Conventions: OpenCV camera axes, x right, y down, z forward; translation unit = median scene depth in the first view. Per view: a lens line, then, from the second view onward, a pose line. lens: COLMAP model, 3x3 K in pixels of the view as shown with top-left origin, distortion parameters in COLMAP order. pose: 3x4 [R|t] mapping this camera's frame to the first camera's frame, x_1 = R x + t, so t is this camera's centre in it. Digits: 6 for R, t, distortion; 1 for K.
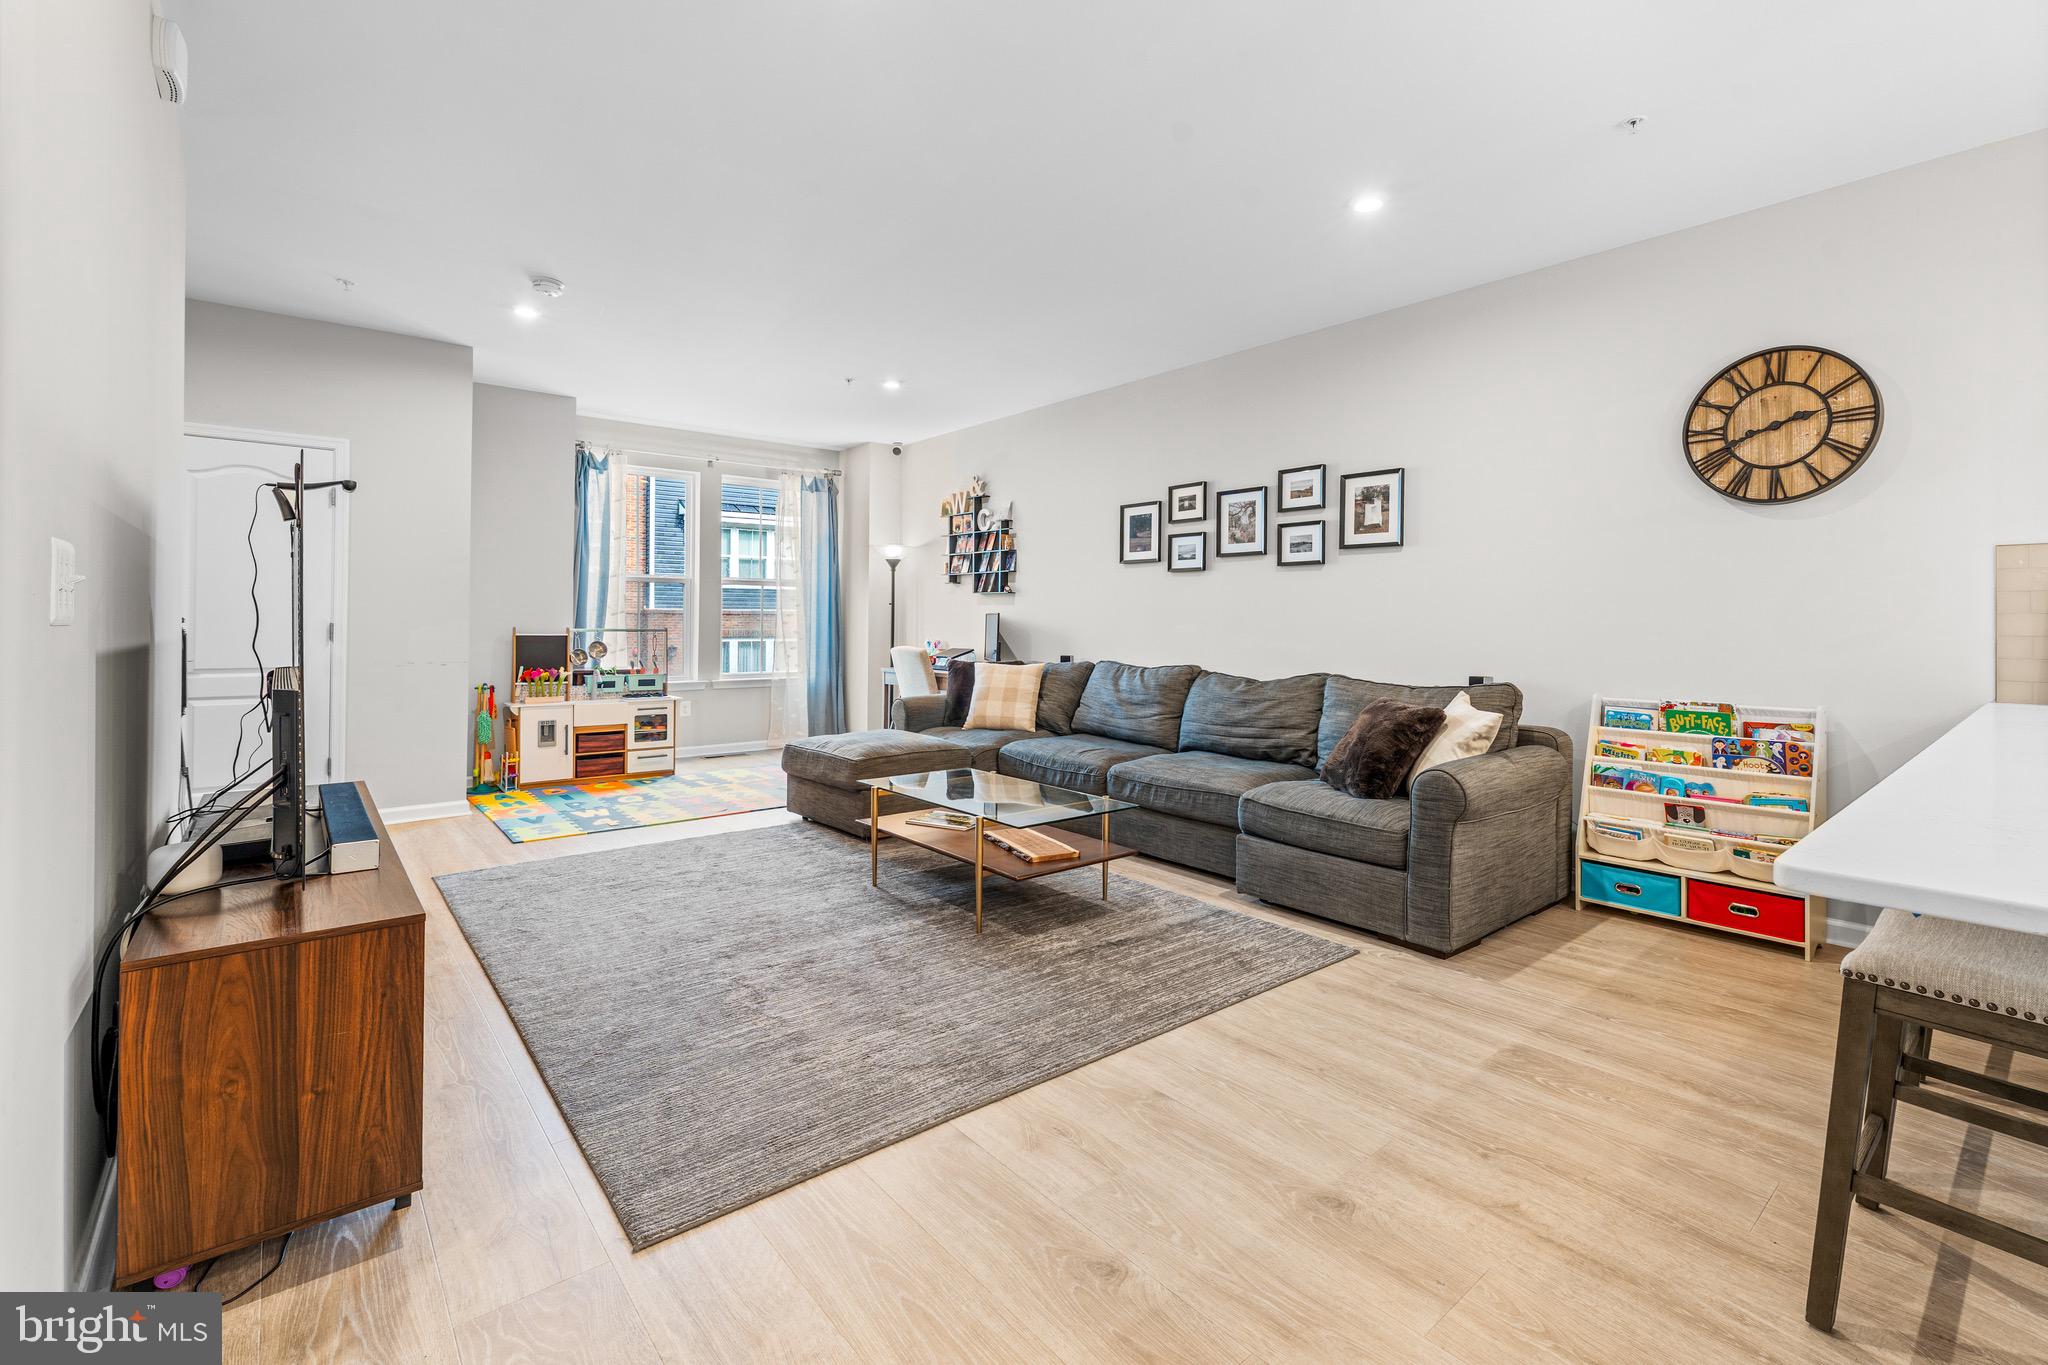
lens RADIAL K [[901.6, 0, 1034.4], [0, 901.6, 619.0], [0, 0, 1]] dist [-0.002615, -0.000375]
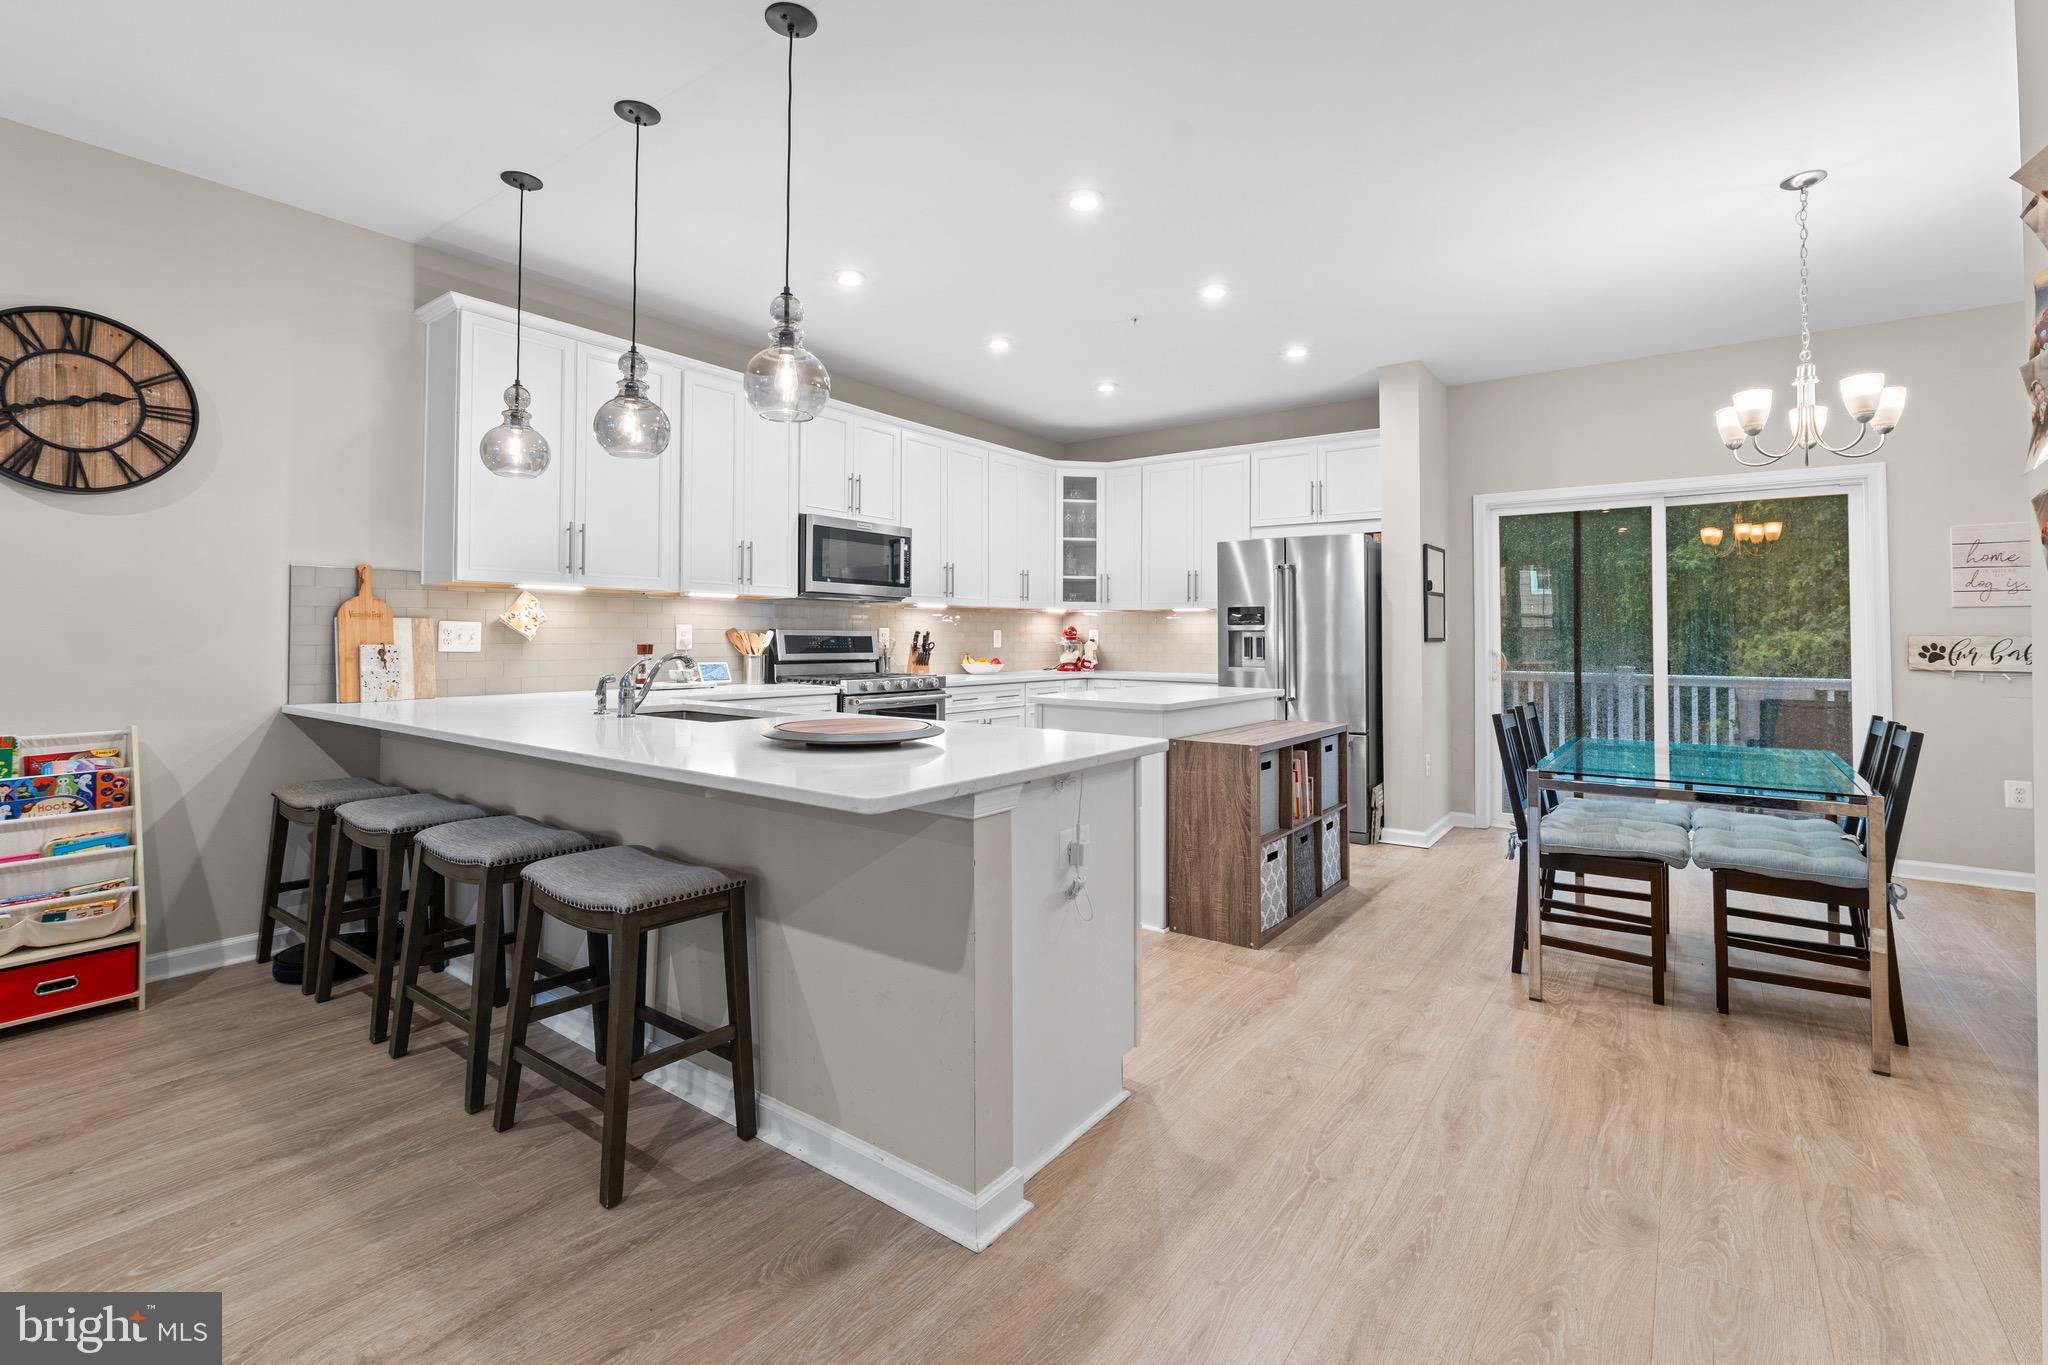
lens RADIAL K [[901.6, 0, 1034.4], [0, 901.6, 619.0], [0, 0, 1]] dist [-0.002615, -0.000375]
pose [[-0.242348, 0.013250, 0.970099, -0.211541], [-0.008006, 0.999845, -0.015656, -0.003535], [-0.970156, -0.011560, -0.242204, 0.322356]]
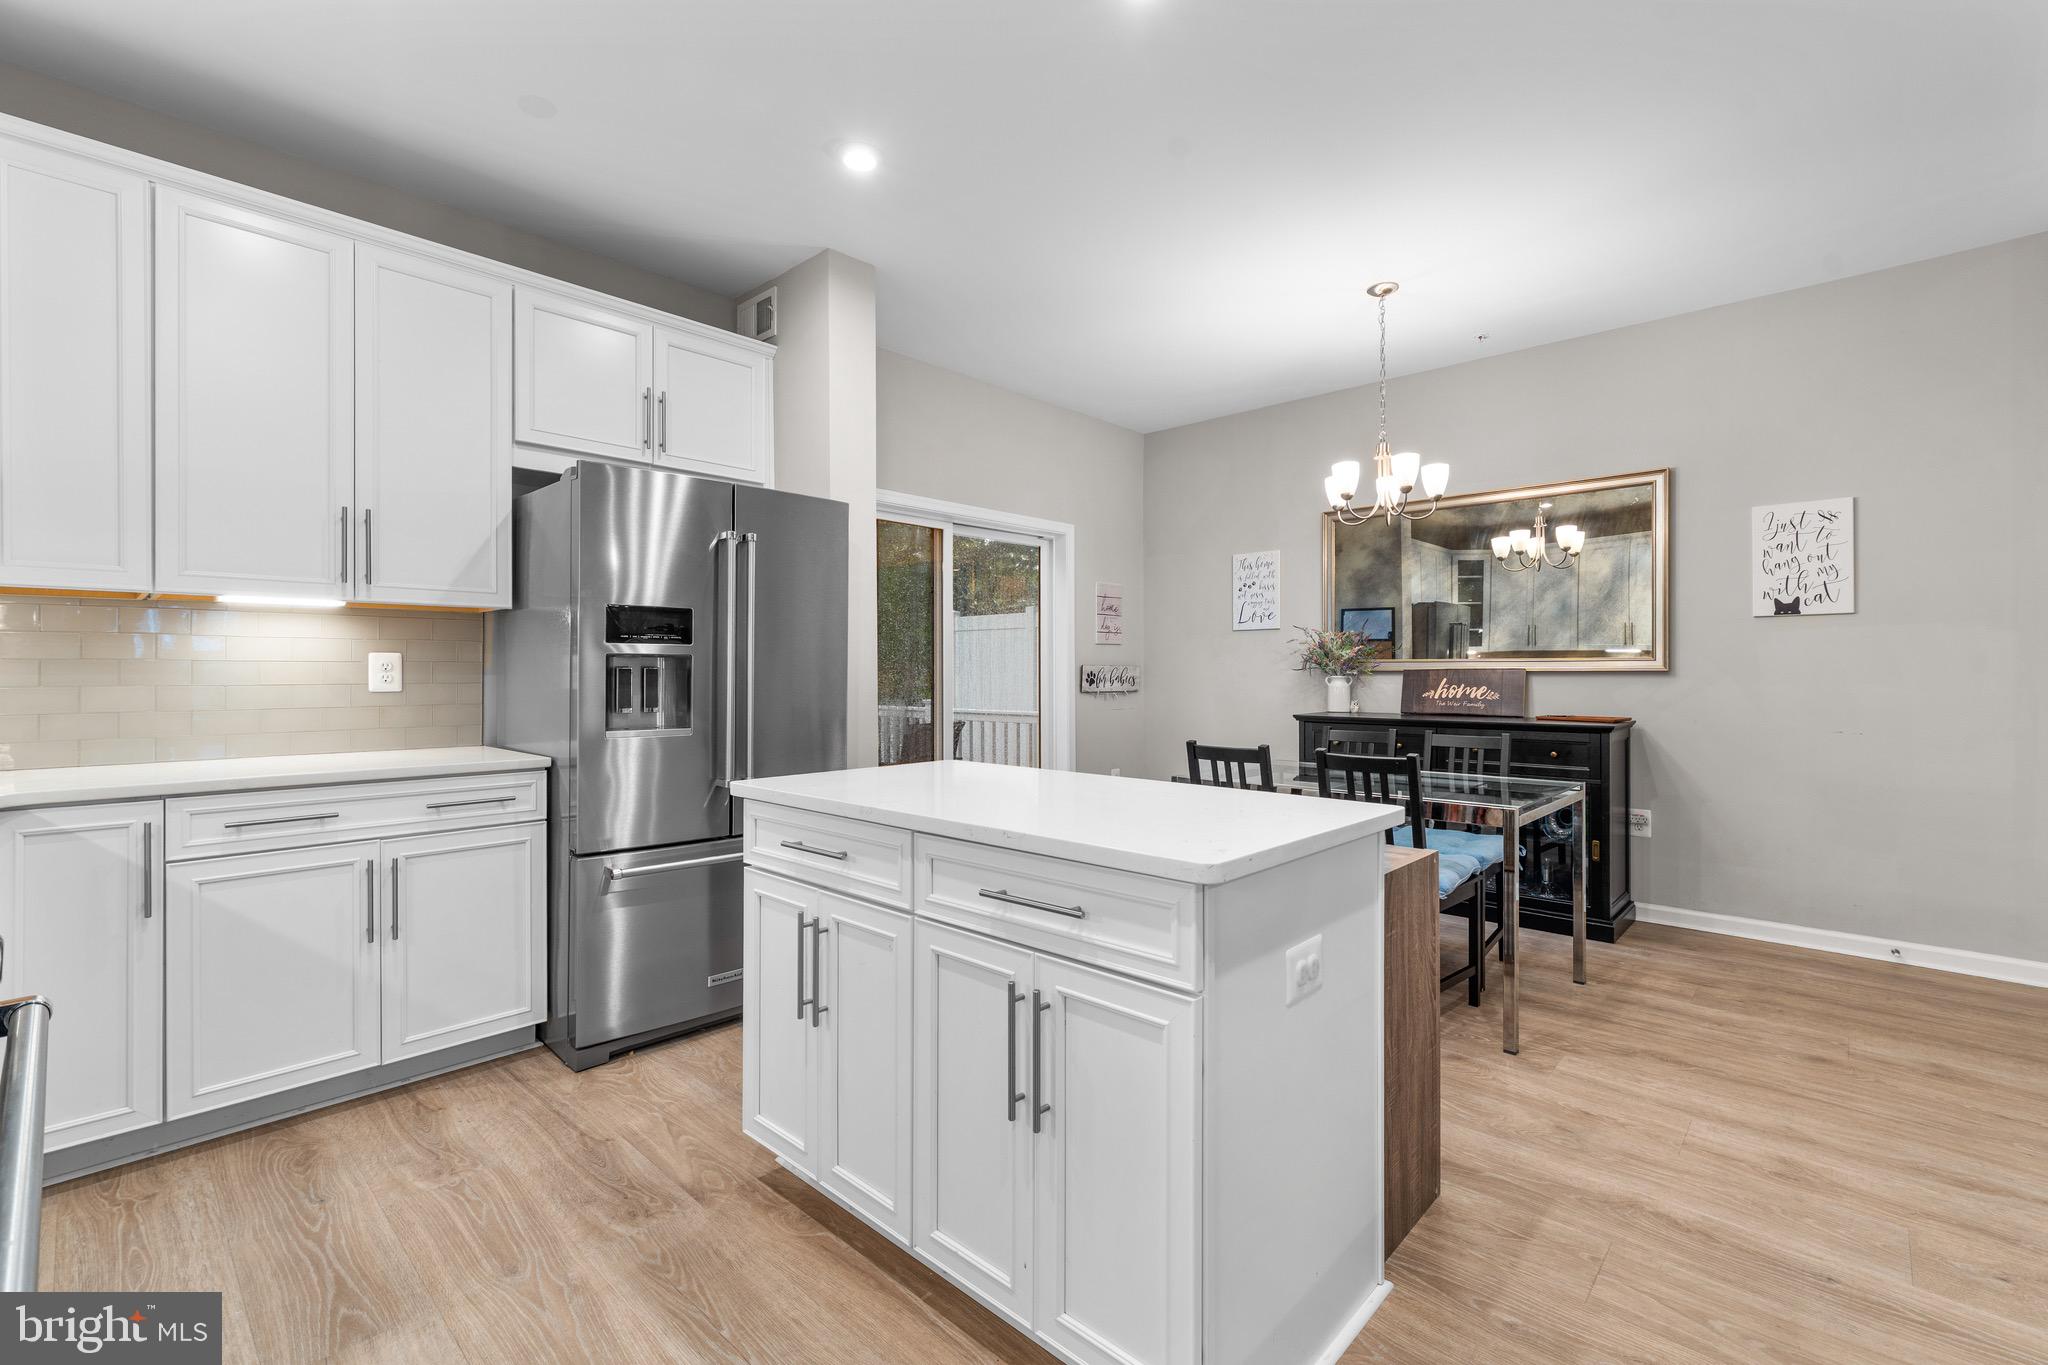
lens RADIAL K [[888.3, 0, 1031.8], [0, 888.3, 675.3], [0, 0, 1]] dist [0.000015, -0.000118]
pose [[-0.992563, -0.003388, -0.121688, 1.033392], [-0.003691, 0.999991, 0.002266, 0.004987], [0.121679, 0.002698, -0.992566, 0.381490]]
